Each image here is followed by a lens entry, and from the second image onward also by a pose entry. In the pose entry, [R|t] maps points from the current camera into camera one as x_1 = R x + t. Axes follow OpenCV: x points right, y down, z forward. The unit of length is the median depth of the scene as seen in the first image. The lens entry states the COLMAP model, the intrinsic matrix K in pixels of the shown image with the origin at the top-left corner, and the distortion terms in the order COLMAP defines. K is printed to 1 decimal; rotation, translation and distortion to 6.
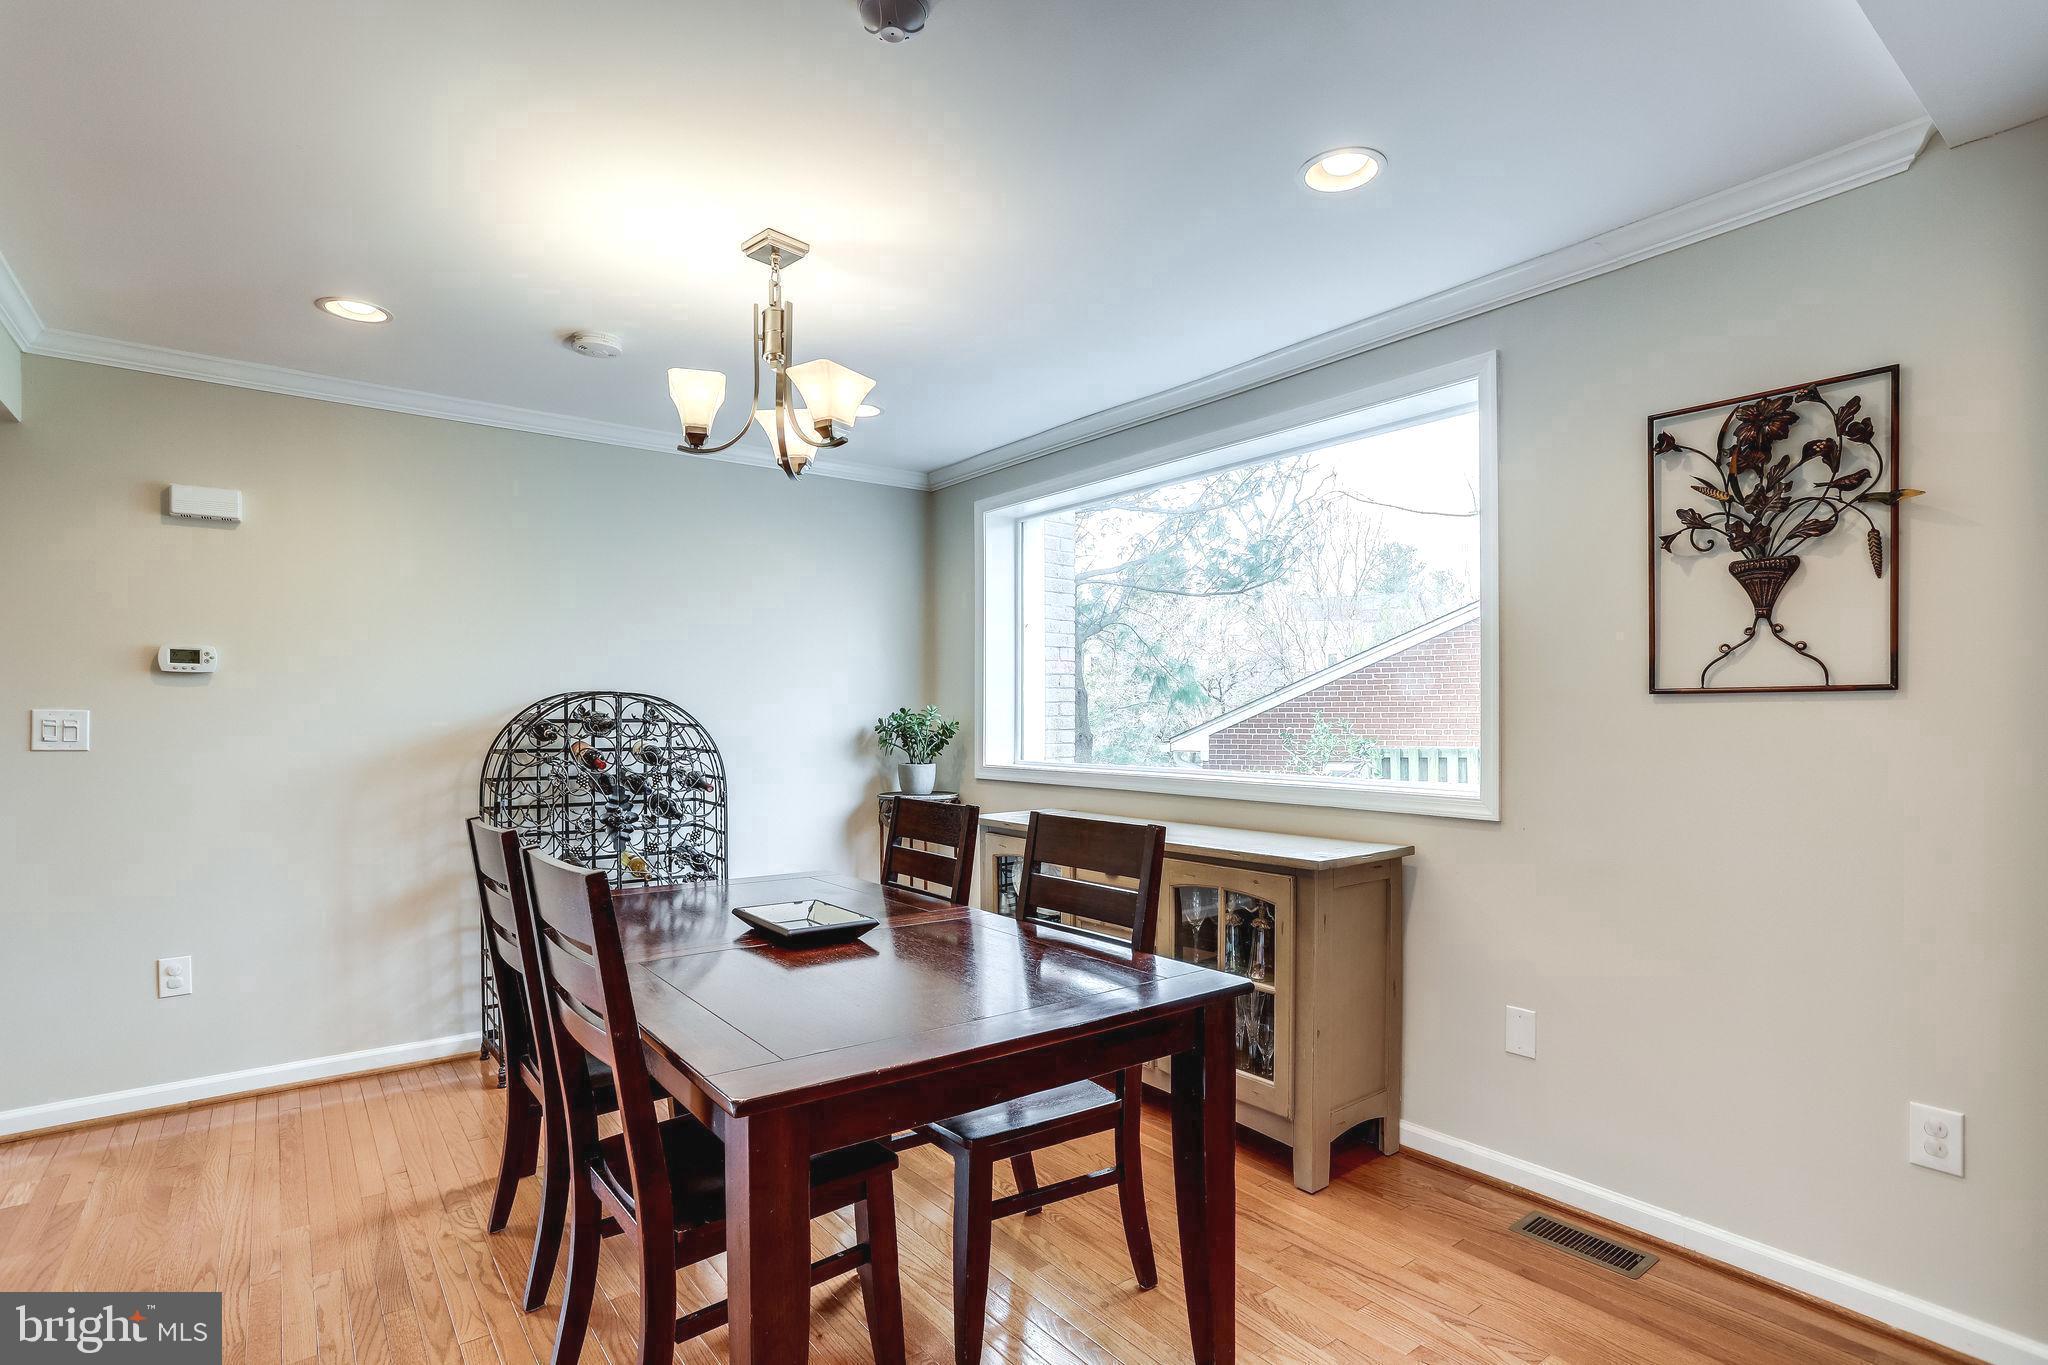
lens RADIAL K [[1001.5, 0, 1008.5], [0, 1001.5, 712.7], [0, 0, 1]] dist [-0.051800, 0.027703]
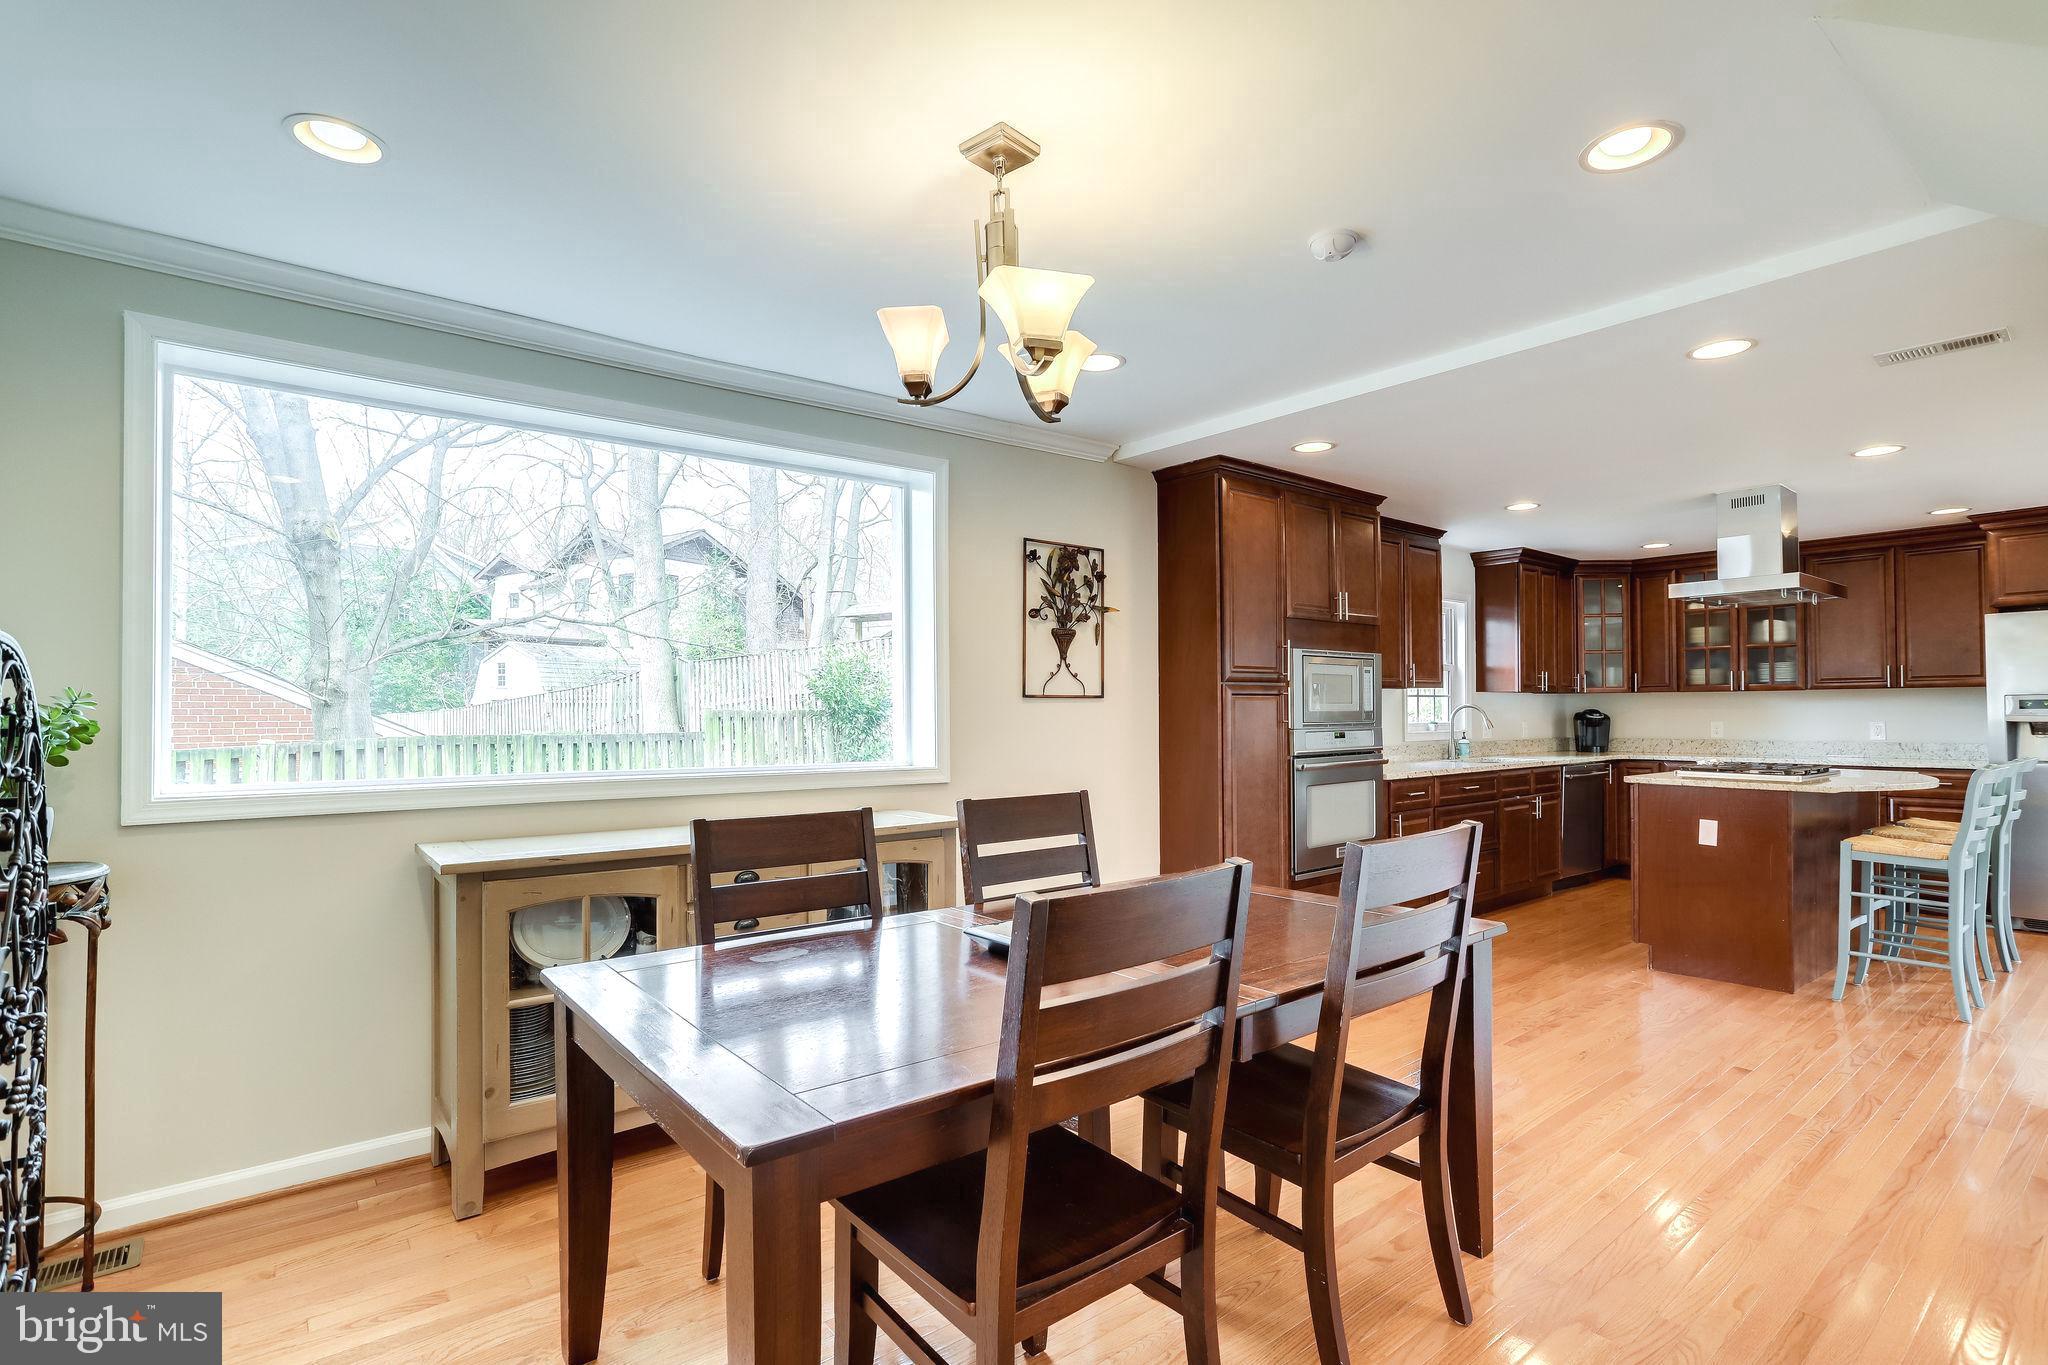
lens RADIAL K [[1001.5, 0, 1015.1], [0, 1001.5, 702.4], [0, 0, 1]] dist [-0.051800, 0.027703]
pose [[-0.030439, 0.010933, 0.999477, -0.971009], [0.002060, 0.999939, -0.010875, 0.007991], [-0.999534, 0.001728, -0.030460, 0.927736]]
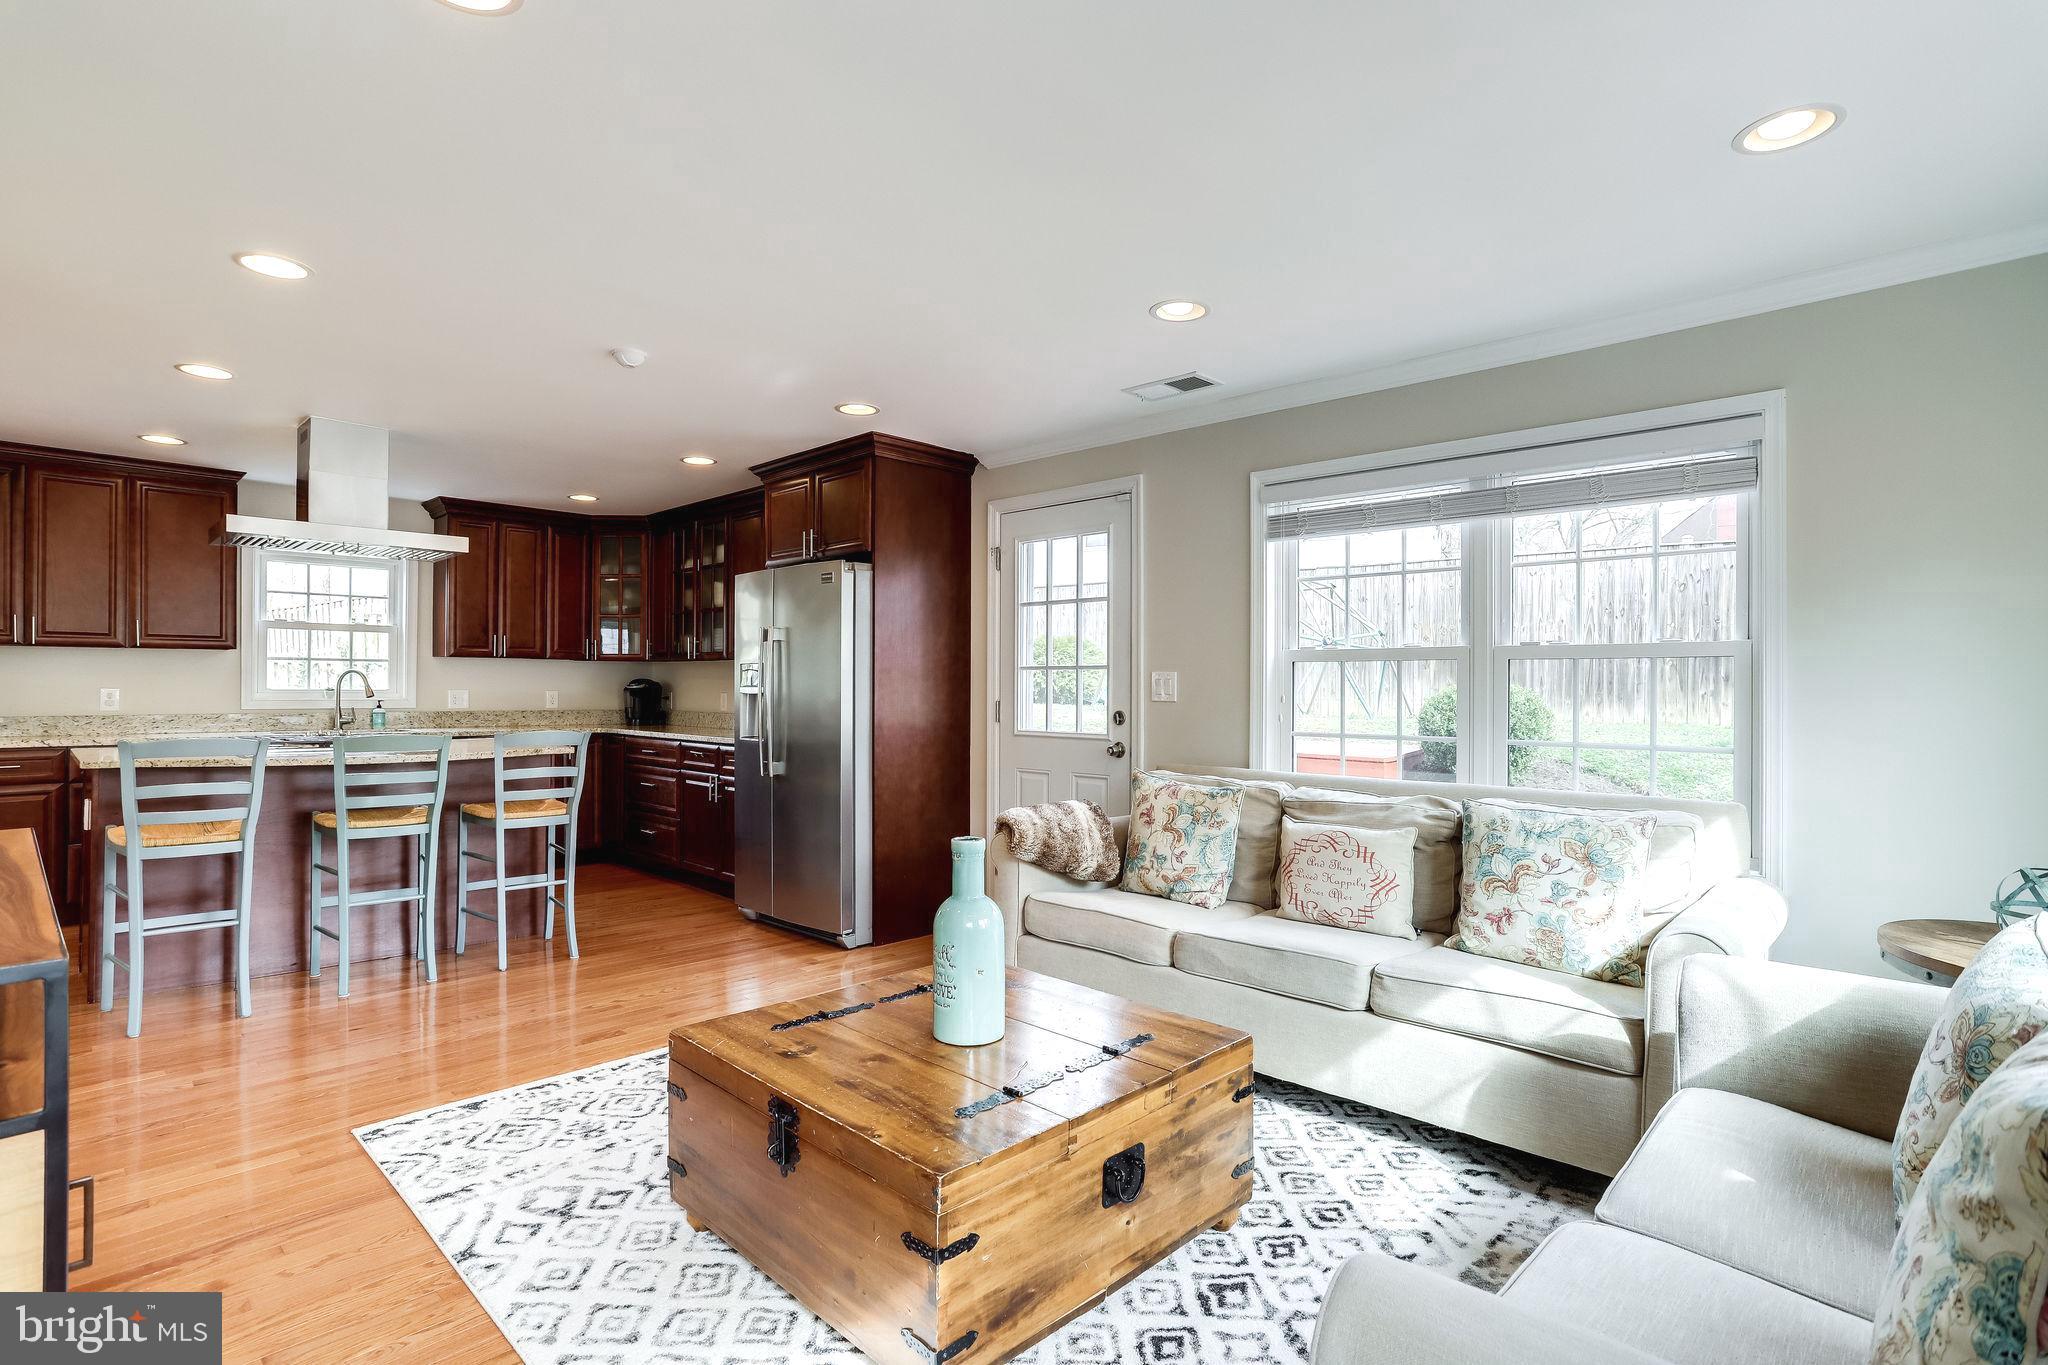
lens RADIAL K [[1001.5, 0, 1014.7], [0, 1001.5, 687.9], [0, 0, 1]] dist [-0.051800, 0.027703]
pose [[-0.156675, 0.000421, 0.987650, -0.960934], [-0.011224, 0.999935, -0.002207, 0.018606], [-0.987586, -0.011431, -0.156660, -1.401837]]
